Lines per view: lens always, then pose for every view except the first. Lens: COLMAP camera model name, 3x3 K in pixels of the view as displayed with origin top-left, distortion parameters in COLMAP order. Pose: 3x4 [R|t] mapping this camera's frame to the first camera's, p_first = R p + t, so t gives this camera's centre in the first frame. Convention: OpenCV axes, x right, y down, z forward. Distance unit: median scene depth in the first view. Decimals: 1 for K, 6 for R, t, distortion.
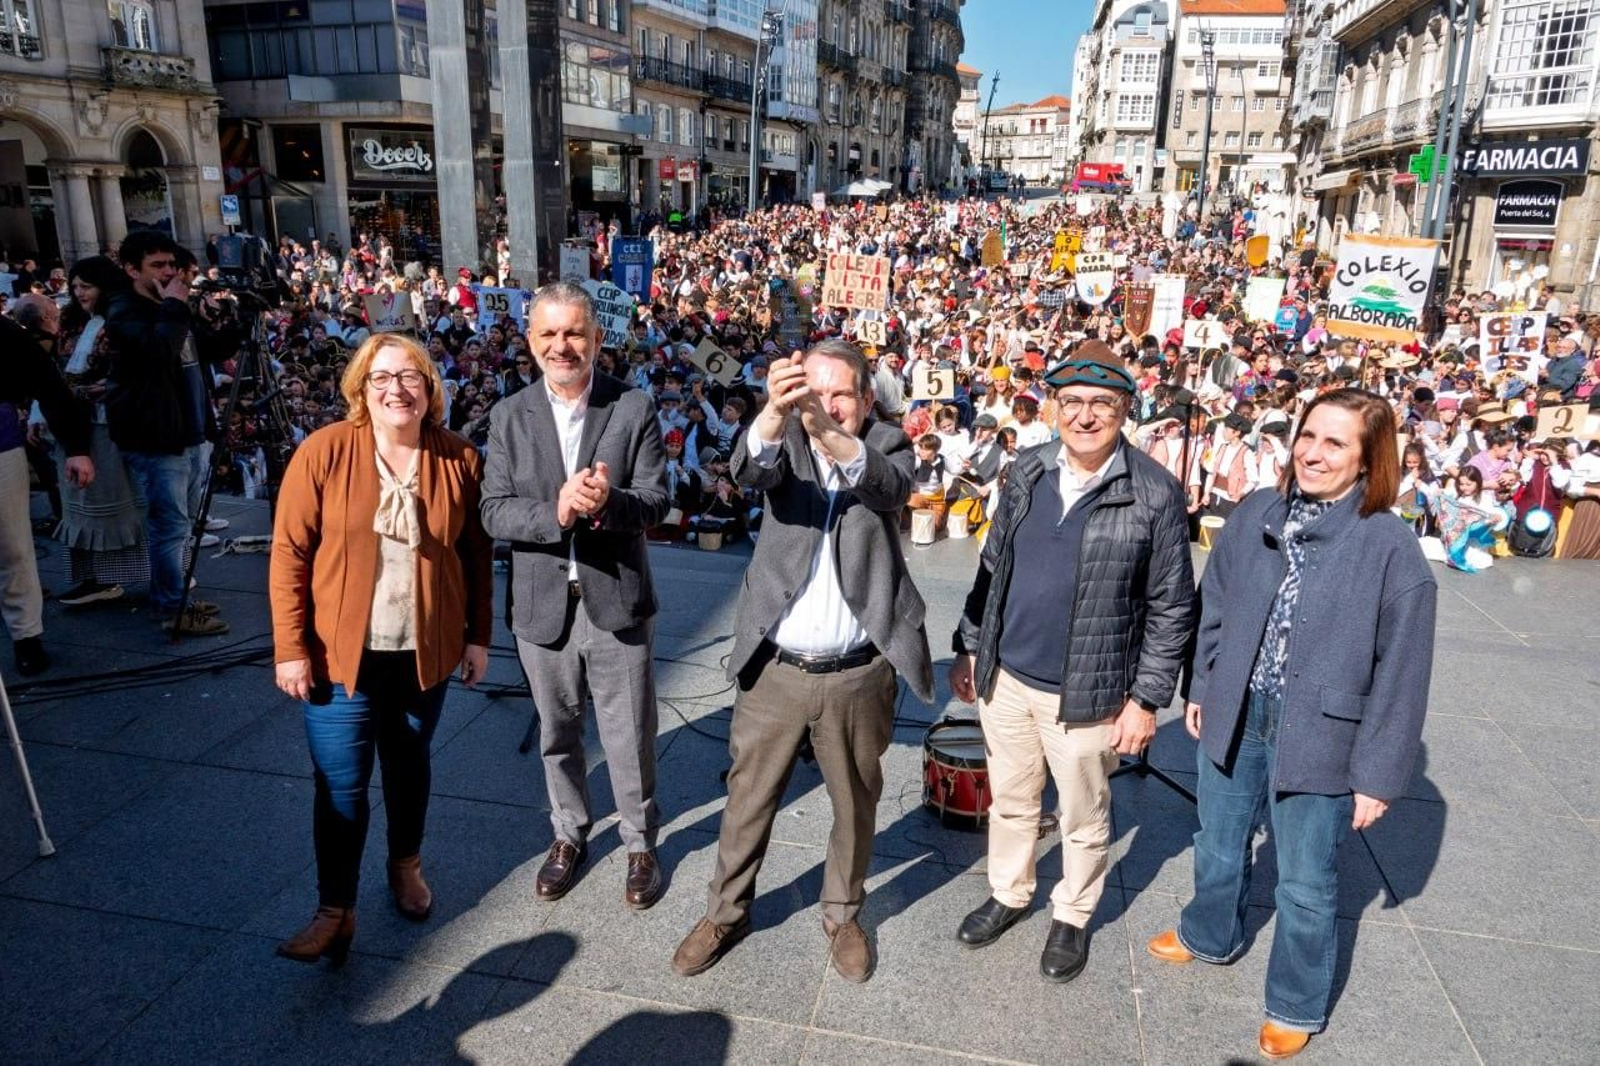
lens RADIAL K [[1127.1, 0, 804.9], [0, 1127.1, 535.8], [0, 0, 1]] dist [0.006839, -0.006073]
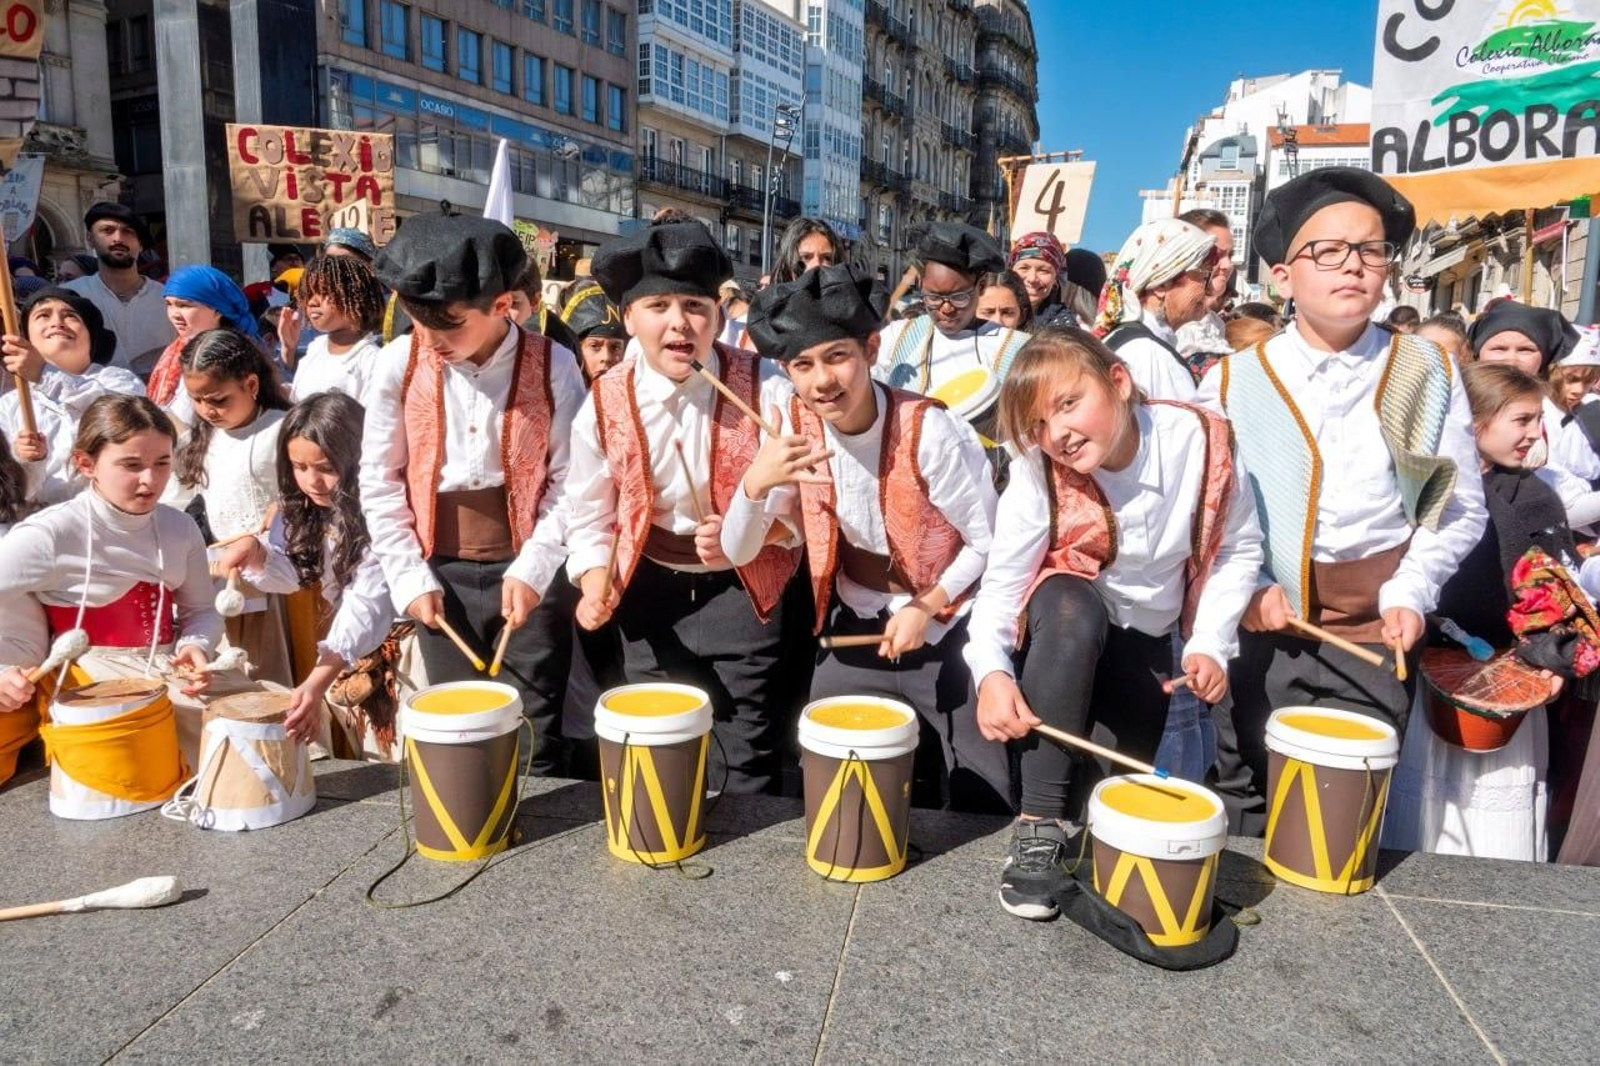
lens RADIAL K [[1127.1, 0, 802.4], [0, 1127.1, 532.7], [0, 0, 1]] dist [0.006839, -0.006073]
pose [[0.995567, 0.012058, -0.093274, 0.071667], [-0.024689, 0.990474, -0.135471, -0.003056], [0.090752, 0.137174, 0.986381, 0.155186]]
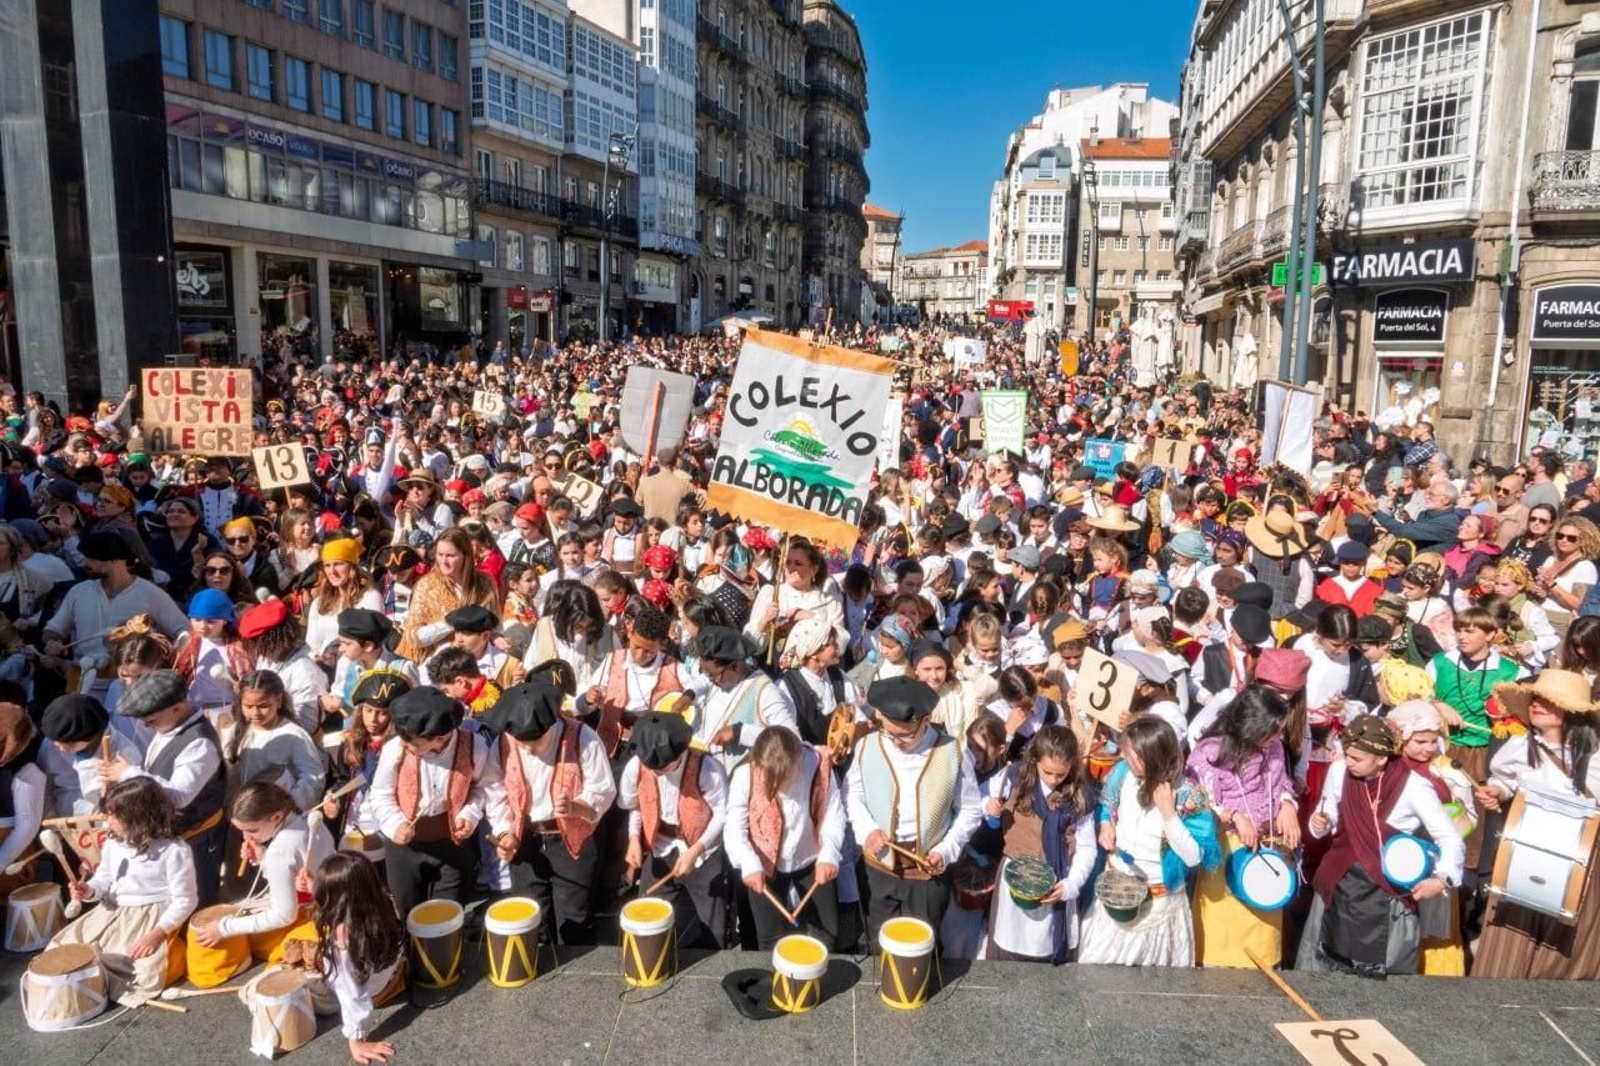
lens RADIAL K [[1127.1, 0, 805.6], [0, 1127.1, 532.8], [0, 0, 1]] dist [0.006839, -0.006073]
pose [[0.999014, -0.010023, 0.043243, 0.080041], [0.015252, 0.992369, -0.122355, -0.019719], [-0.041686, 0.122894, 0.991544, 0.107243]]
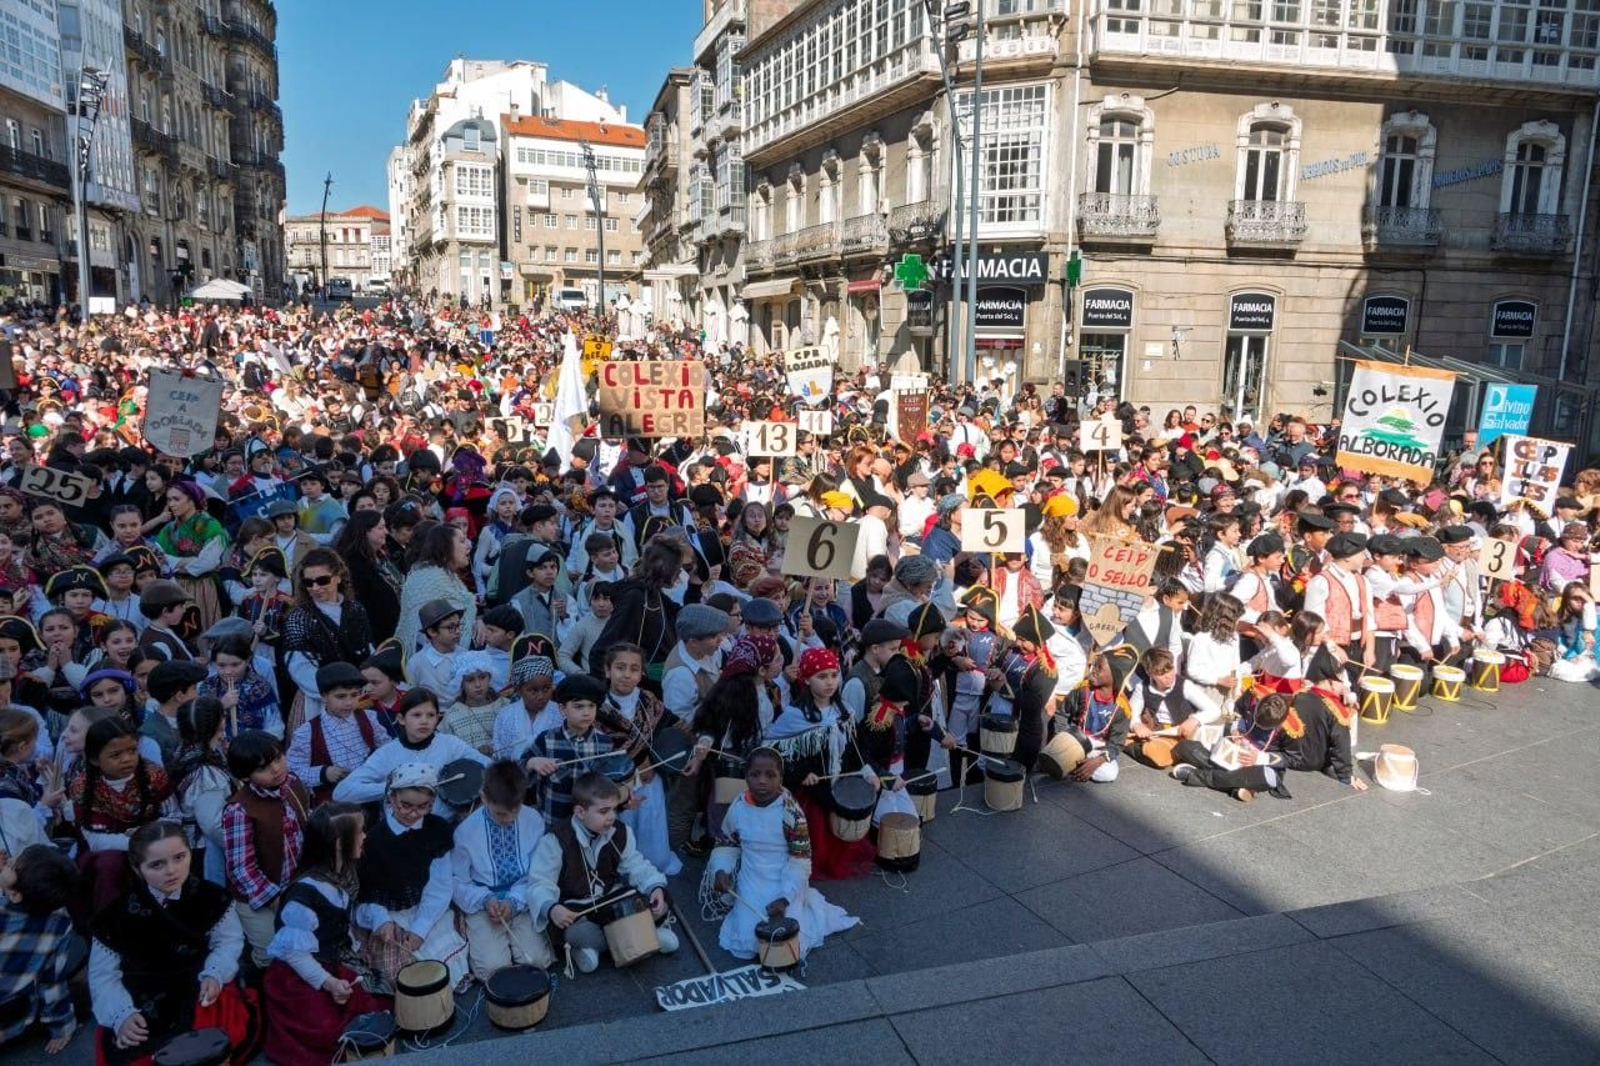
lens RADIAL K [[1127.1, 0, 807.2], [0, 1127.1, 537.7], [0, 0, 1]] dist [0.006839, -0.006073]
pose [[0.830996, -0.099343, 0.547336, -0.079994], [0.150433, 0.987396, -0.049179, -0.022844], [-0.535552, 0.123205, 0.835467, 0.104677]]
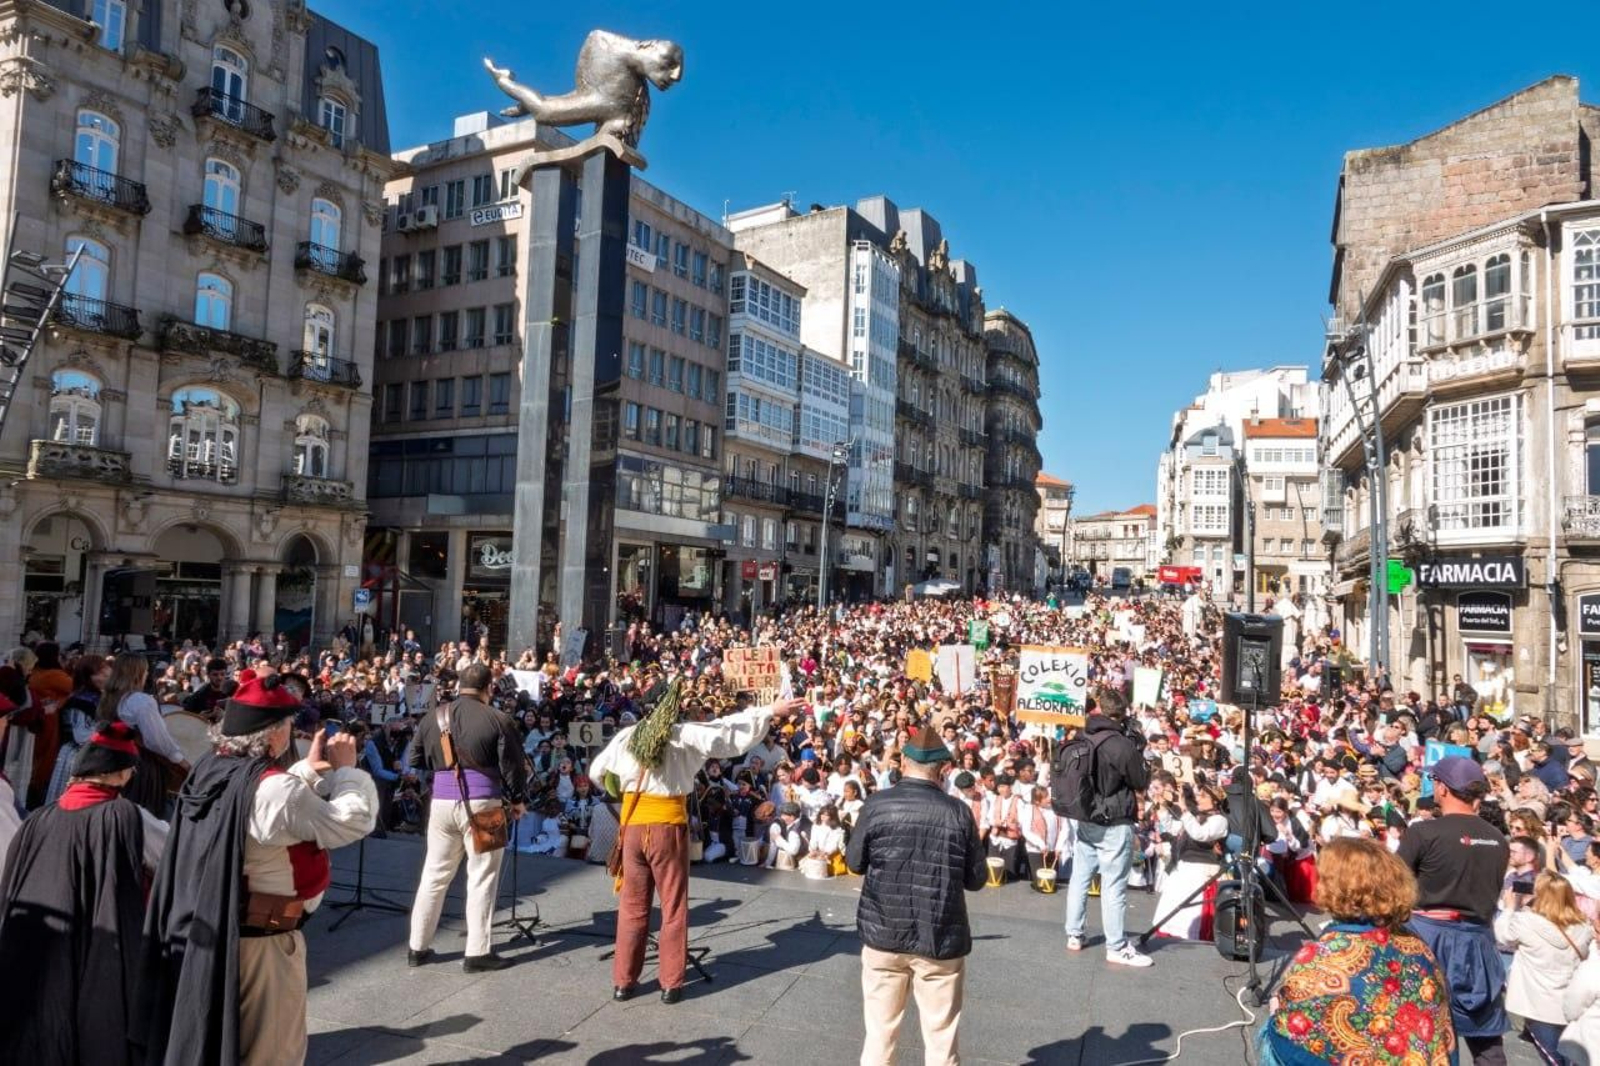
lens RADIAL K [[1127.1, 0, 800.2], [0, 1127.1, 526.7], [0, 0, 1]] dist [0.006839, -0.006073]
pose [[0.994117, 0.005920, -0.108148, 0.053746], [-0.042593, 0.939426, -0.340095, 0.014539], [0.099584, 0.342700, 0.934152, -0.059605]]
